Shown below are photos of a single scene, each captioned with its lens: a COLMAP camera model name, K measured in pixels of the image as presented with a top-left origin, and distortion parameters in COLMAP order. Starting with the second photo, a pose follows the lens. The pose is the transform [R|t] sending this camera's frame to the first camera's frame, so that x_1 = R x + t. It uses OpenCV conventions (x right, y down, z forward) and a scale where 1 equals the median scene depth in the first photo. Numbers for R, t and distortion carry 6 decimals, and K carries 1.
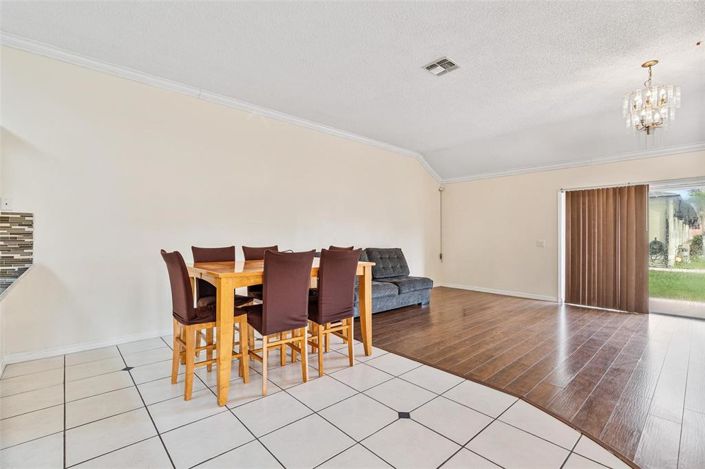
lens RADIAL K [[317.2, 0, 351.8], [0, 317.2, 238.8], [0, 0, 1]] dist [-0.000232, 0.000542]
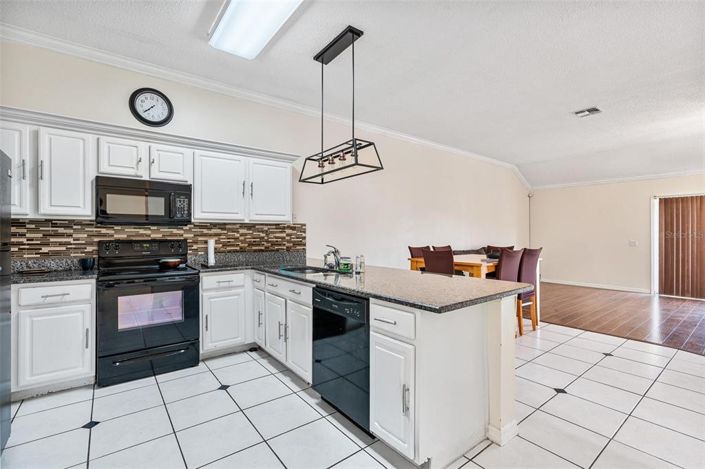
lens RADIAL K [[317.2, 0, 352.7], [0, 317.2, 237.5], [0, 0, 1]] dist [-0.000232, 0.000542]
pose [[0.997412, -0.003357, -0.071816, -0.376142], [0.003156, 0.999991, -0.002915, -0.006680], [0.071825, 0.002681, 0.997414, -0.249075]]
